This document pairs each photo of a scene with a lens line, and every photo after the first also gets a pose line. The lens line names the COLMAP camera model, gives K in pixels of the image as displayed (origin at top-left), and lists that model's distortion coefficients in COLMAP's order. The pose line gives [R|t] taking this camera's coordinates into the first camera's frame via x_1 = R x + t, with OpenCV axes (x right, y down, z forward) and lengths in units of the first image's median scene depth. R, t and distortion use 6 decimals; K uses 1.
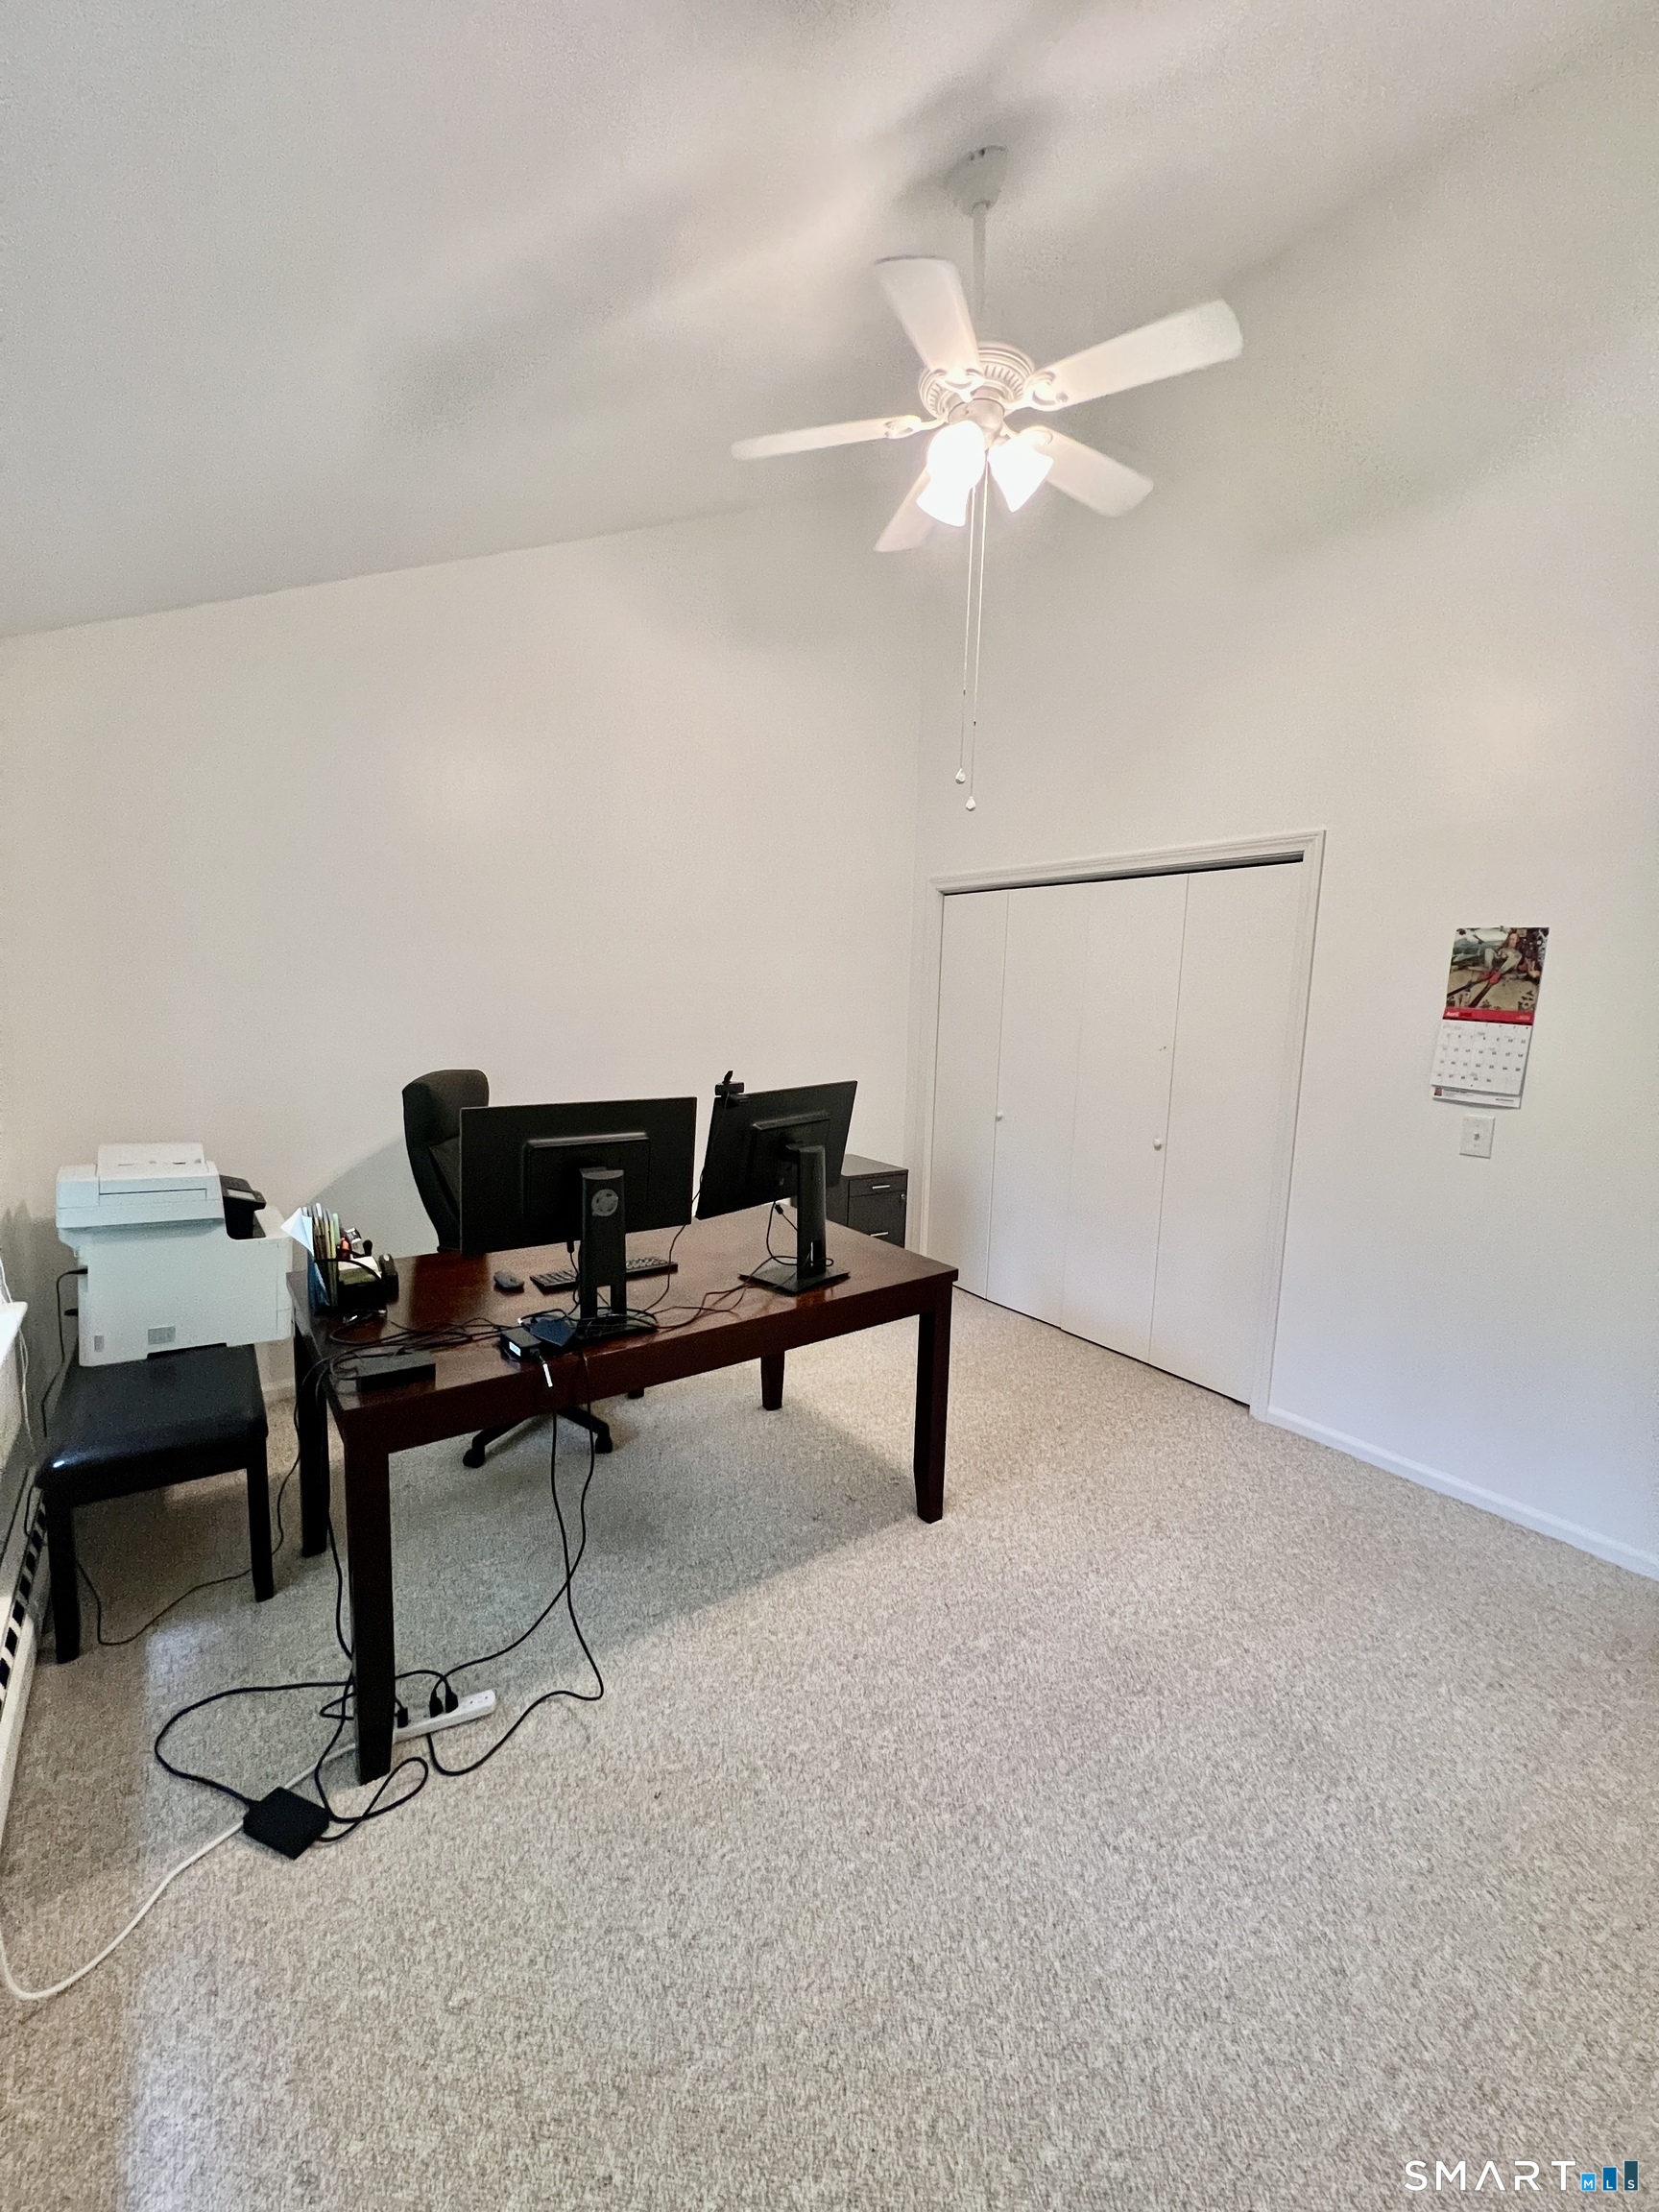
lens RADIAL K [[883.6, 0, 823.4], [0, 883.6, 1104.0], [0, 0, 1]] dist [-0.000256, 0.000536]
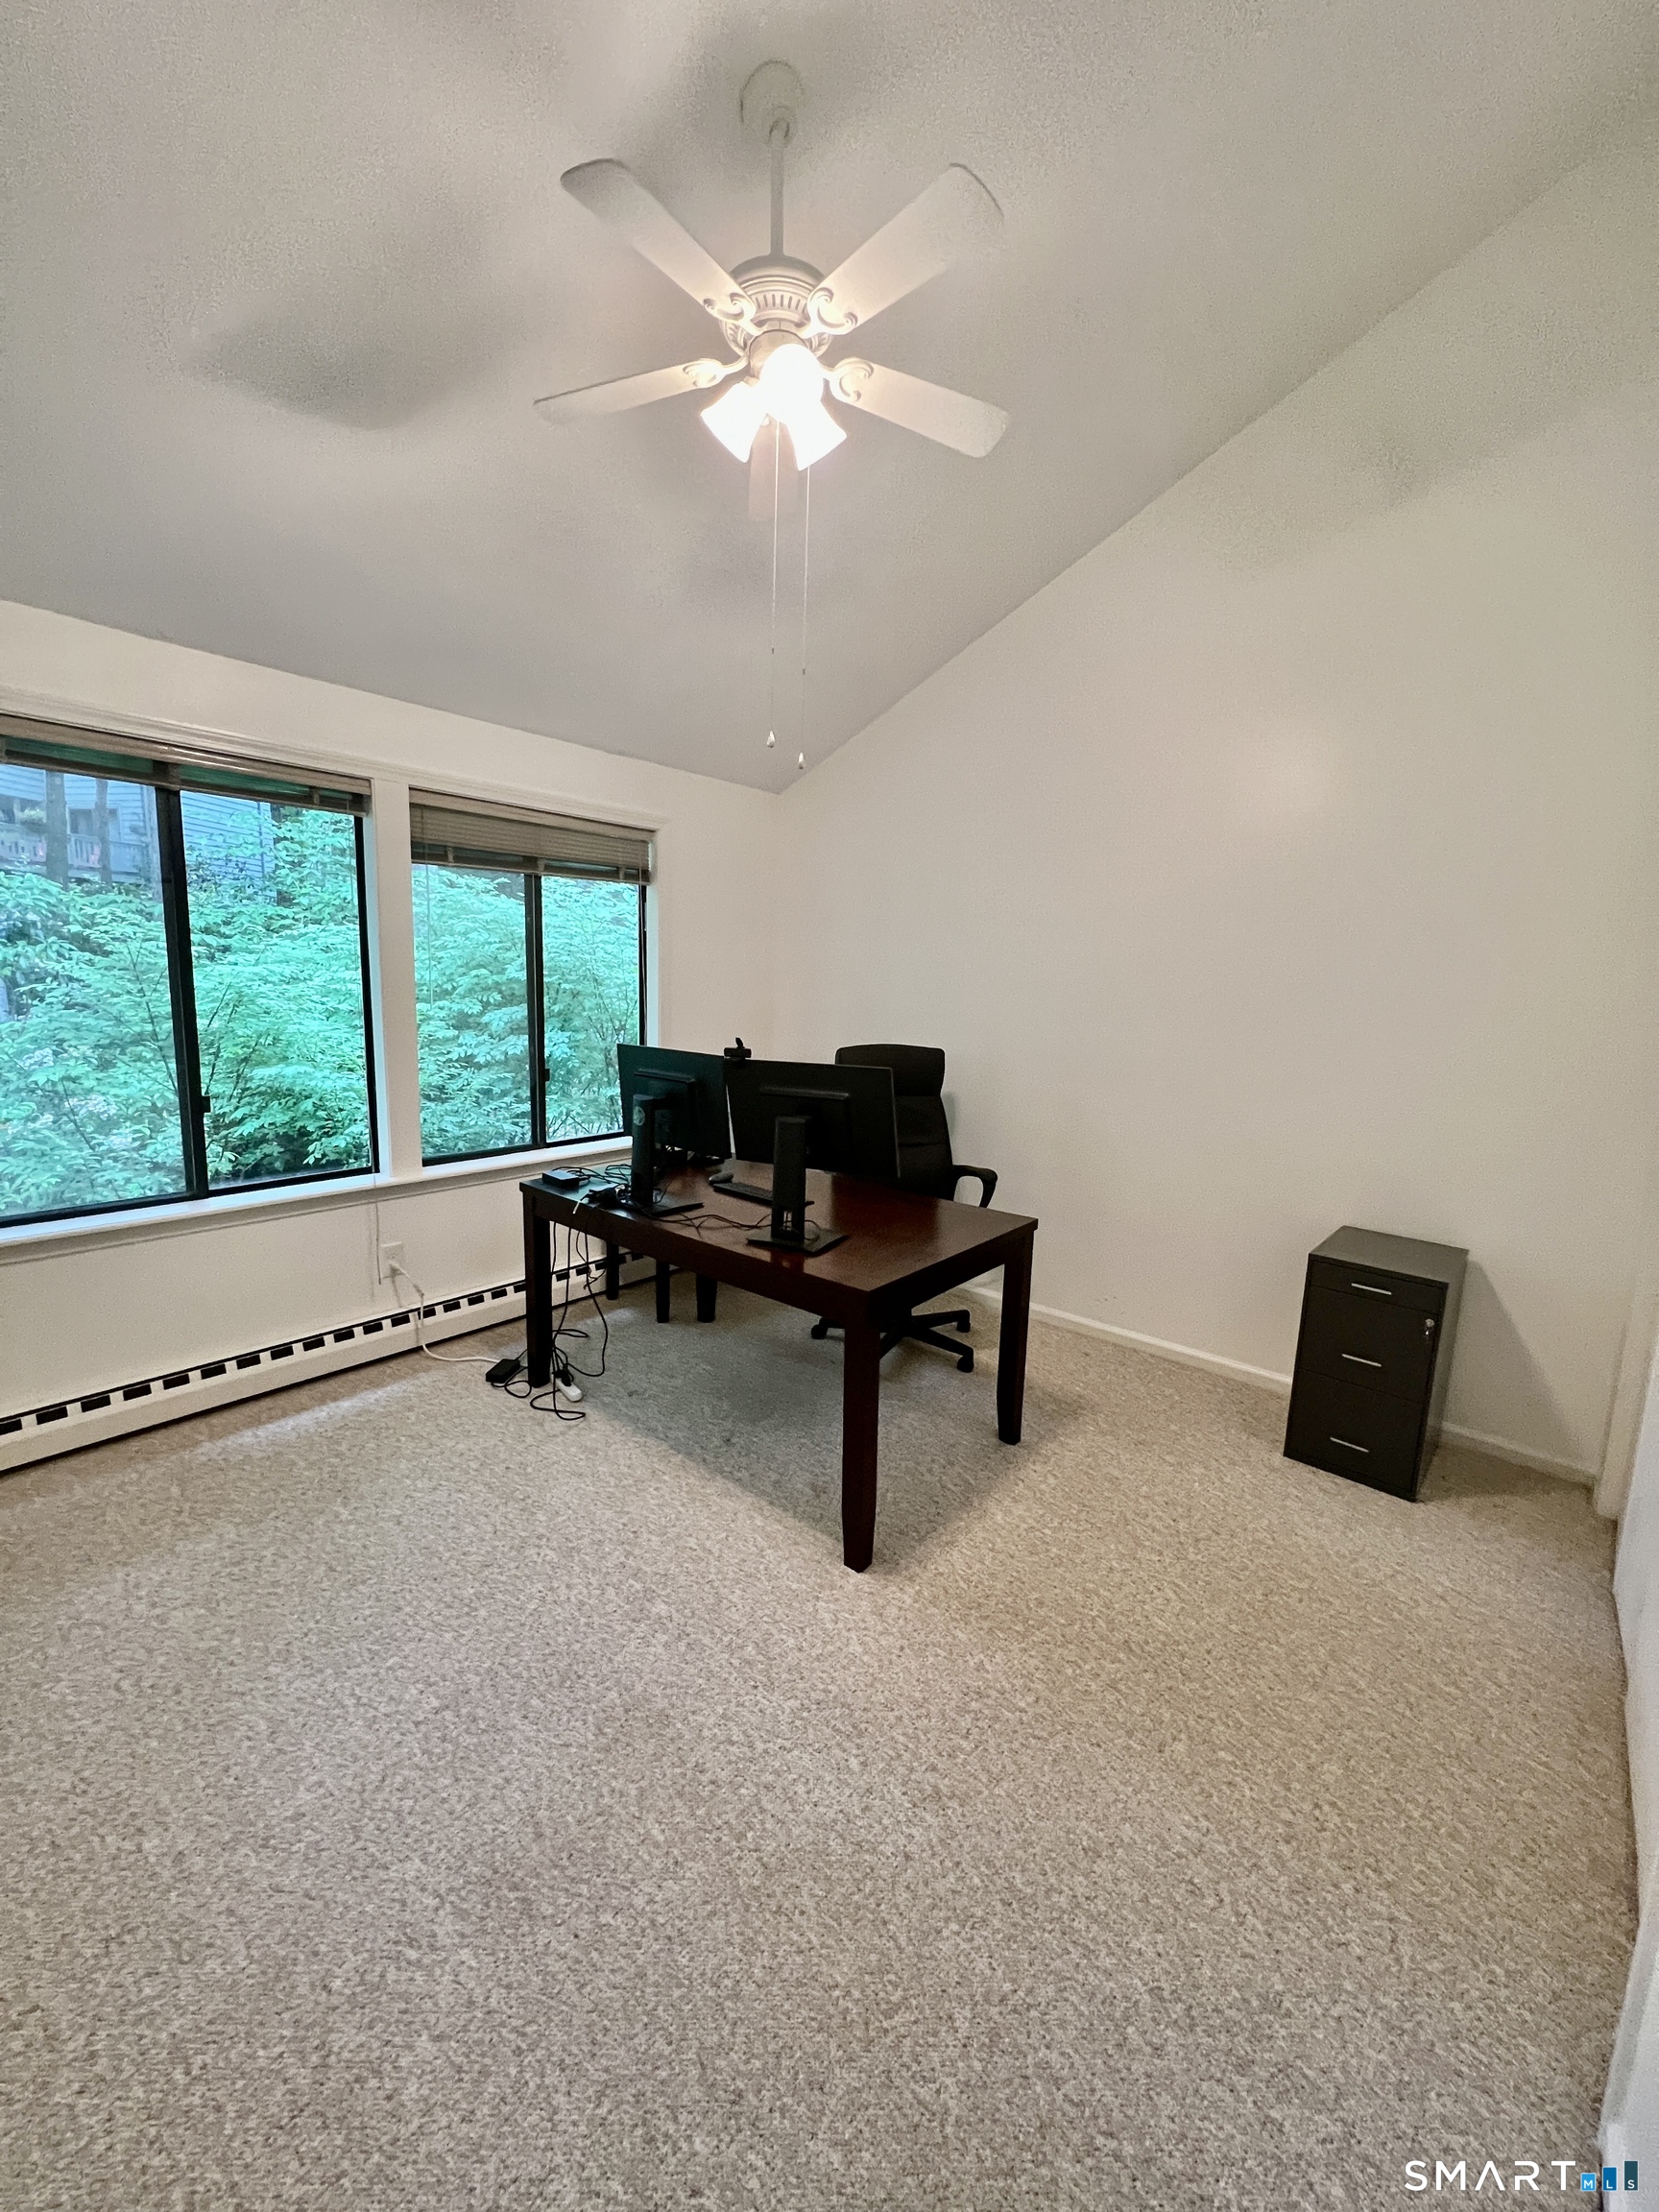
lens RADIAL K [[883.6, 0, 826.7], [0, 883.6, 1107.2], [0, 0, 1]] dist [-0.000256, 0.000536]
pose [[0.232406, 0.124983, -0.964555, 1.371964], [-0.142978, 0.985326, 0.093225, -0.092642], [0.962052, 0.116244, 0.246866, 1.053467]]
